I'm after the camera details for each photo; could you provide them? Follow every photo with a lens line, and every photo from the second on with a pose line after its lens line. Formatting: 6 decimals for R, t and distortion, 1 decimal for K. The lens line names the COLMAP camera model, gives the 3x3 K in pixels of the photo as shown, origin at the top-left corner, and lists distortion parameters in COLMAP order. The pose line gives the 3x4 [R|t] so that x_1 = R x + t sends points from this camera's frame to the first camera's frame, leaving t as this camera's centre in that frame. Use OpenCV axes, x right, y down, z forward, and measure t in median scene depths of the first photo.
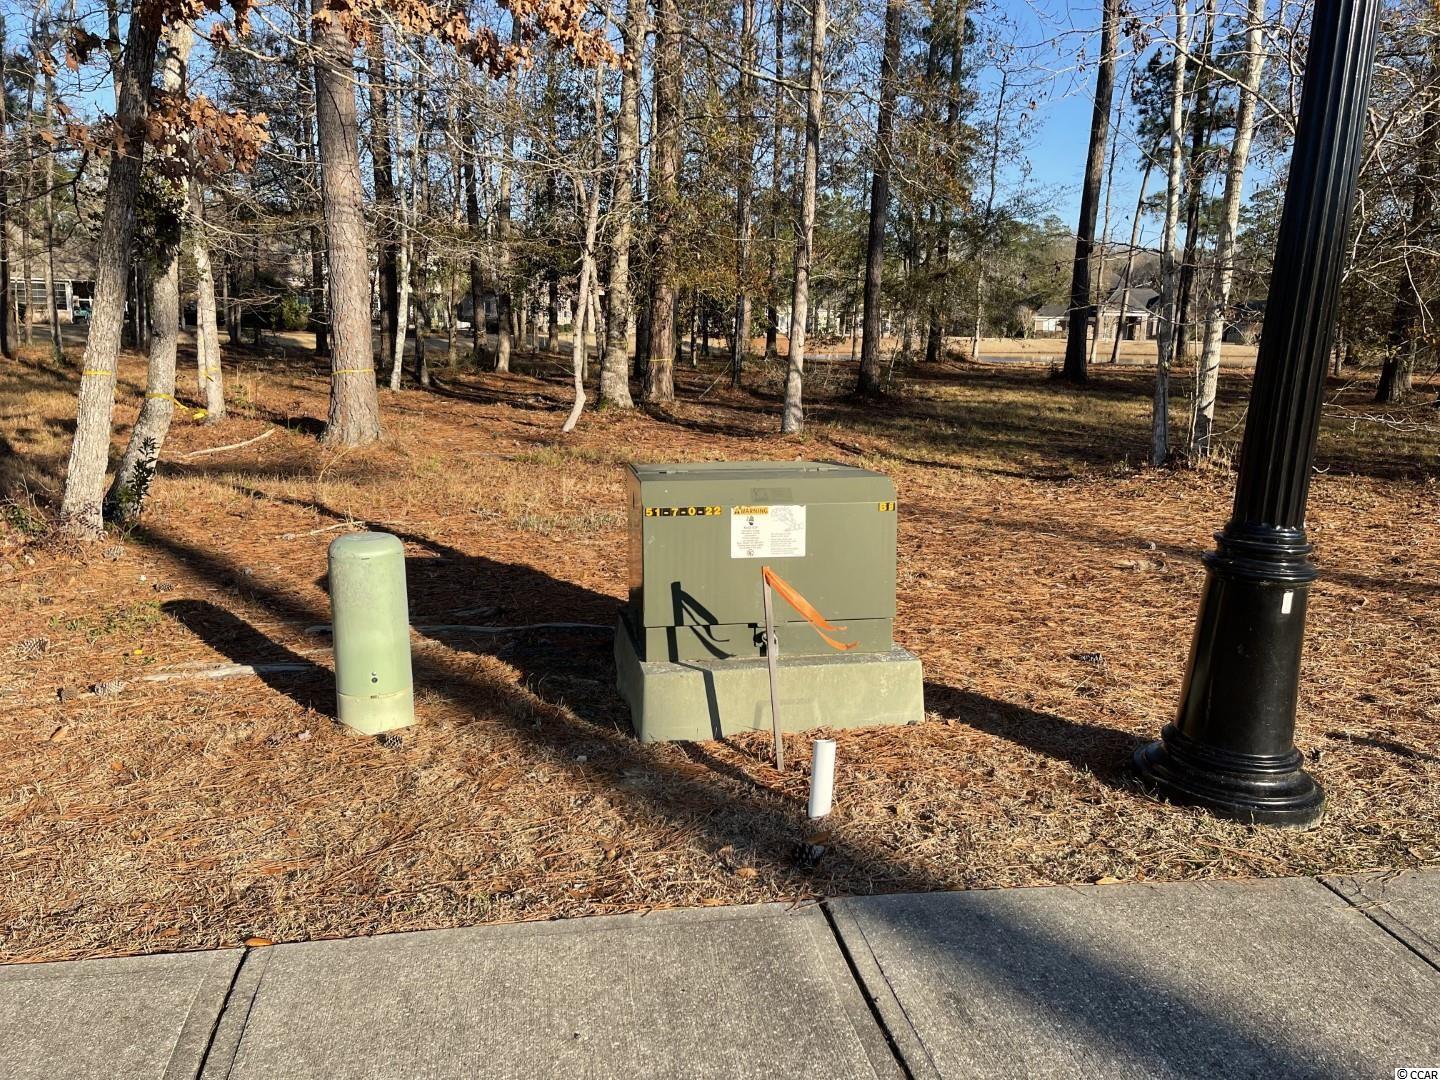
lens RADIAL K [[1080.6, 0, 709.9], [0, 1080.6, 534.9], [0, 0, 1]] dist [0.072945, -0.091008]
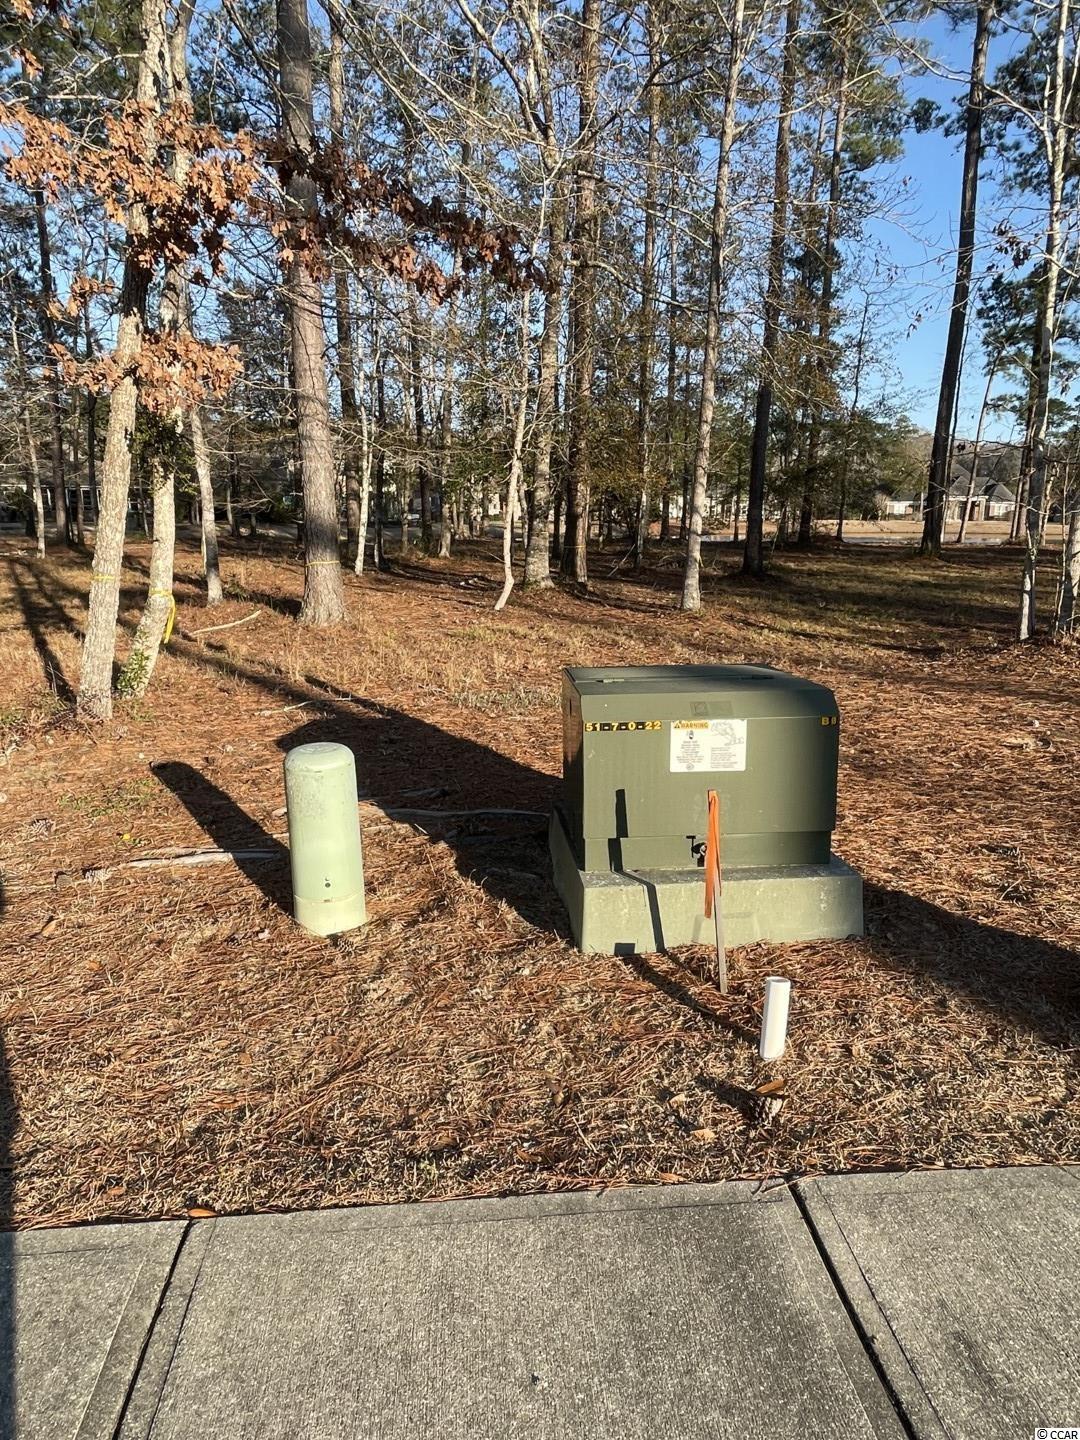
lens RADIAL K [[865.4, 0, 543.0], [0, 865.4, 725.7], [0, 0, 1]] dist [-0.003224, -0.005599]
pose [[0.997057, 0.002000, -0.076635, -0.031665], [0.001992, 0.998647, 0.051969, -0.054640], [0.076635, -0.051968, 0.995704, 0.166909]]
